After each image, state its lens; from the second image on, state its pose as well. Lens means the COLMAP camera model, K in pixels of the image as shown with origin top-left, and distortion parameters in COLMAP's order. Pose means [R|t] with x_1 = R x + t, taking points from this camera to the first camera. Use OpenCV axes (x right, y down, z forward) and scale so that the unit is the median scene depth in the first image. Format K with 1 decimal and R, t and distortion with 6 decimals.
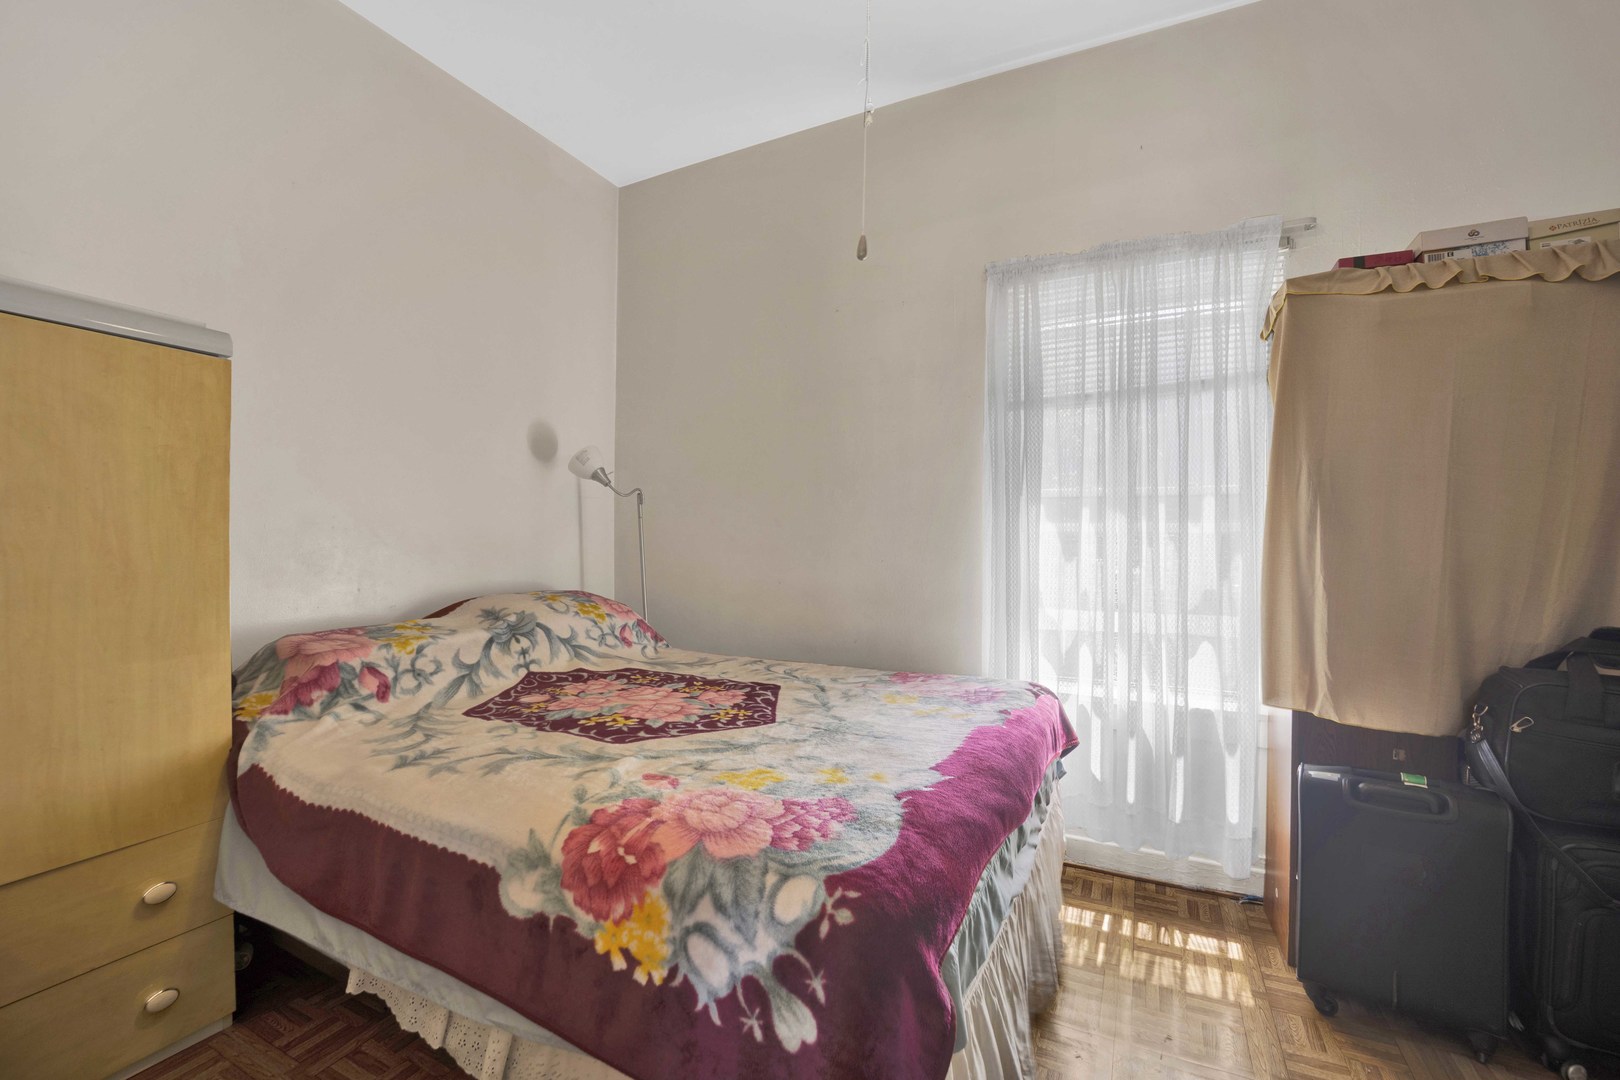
lens RADIAL K [[686.3, 0, 808.2], [0, 686.3, 550.0], [0, 0, 1]] dist [-0.003704, -0.001304]
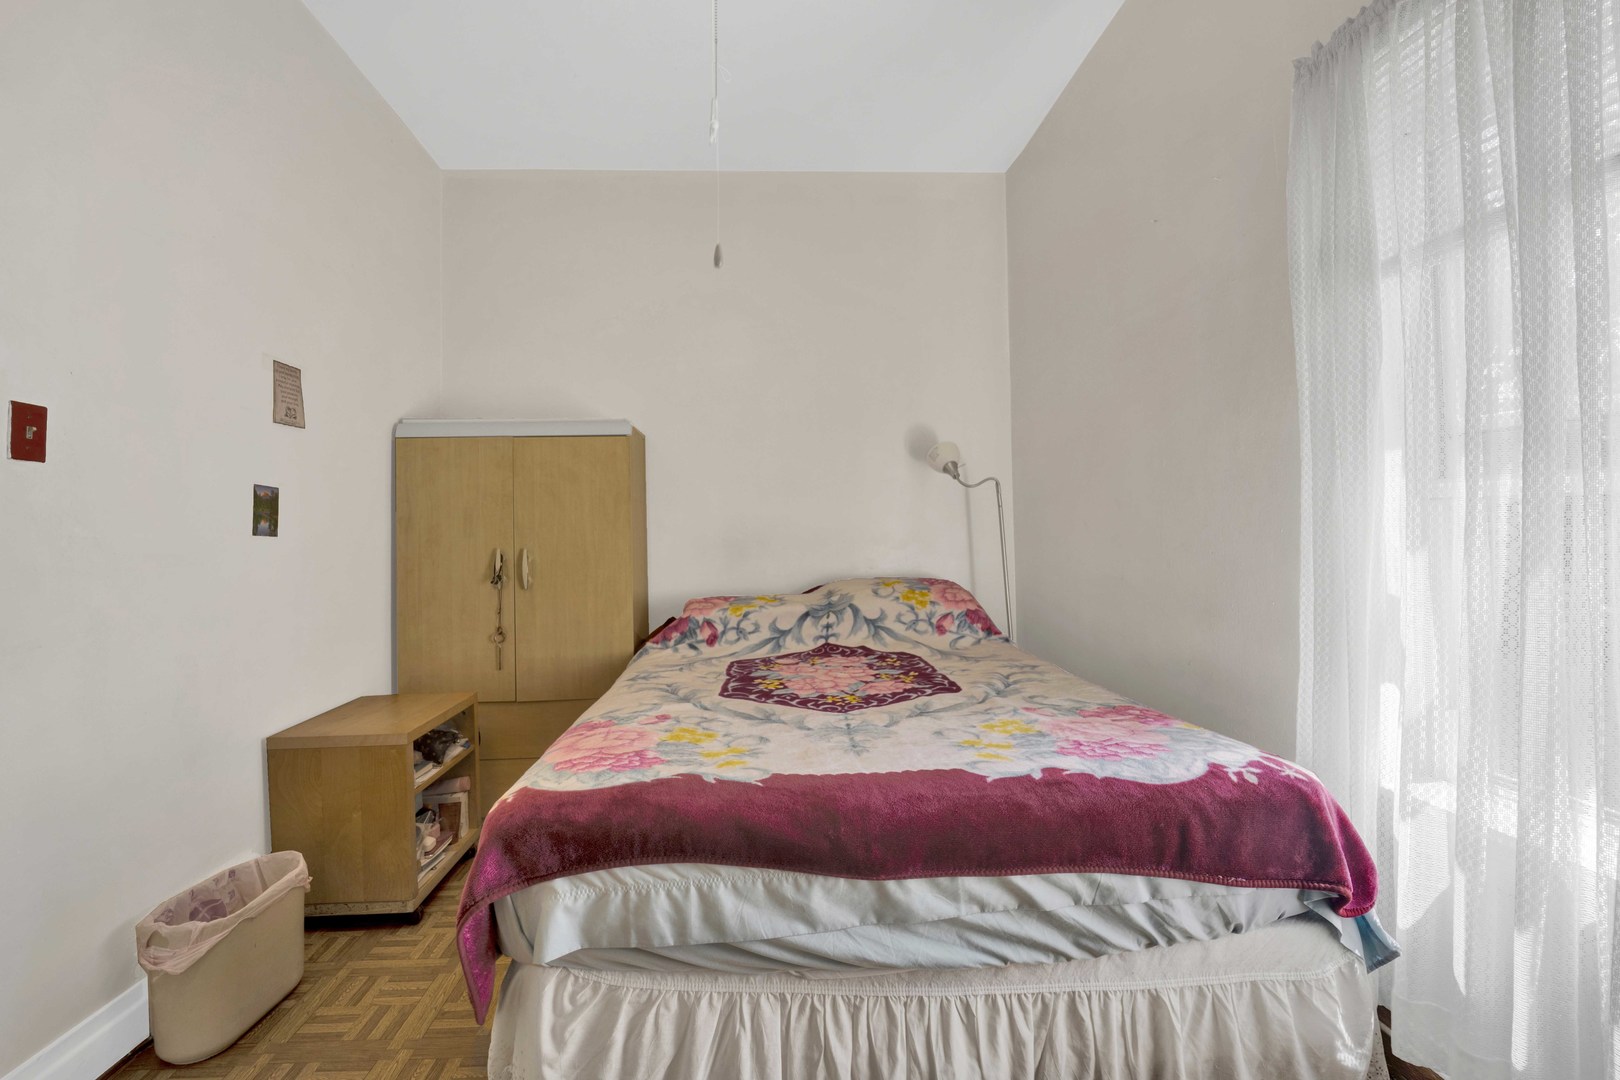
lens RADIAL K [[686.3, 0, 802.7], [0, 686.3, 537.3], [0, 0, 1]] dist [-0.003704, -0.001304]
pose [[0.492587, -0.003595, -0.870256, 0.663080], [0.011875, 0.999926, 0.002591, -0.013592], [0.870182, -0.011611, 0.492593, 0.382074]]
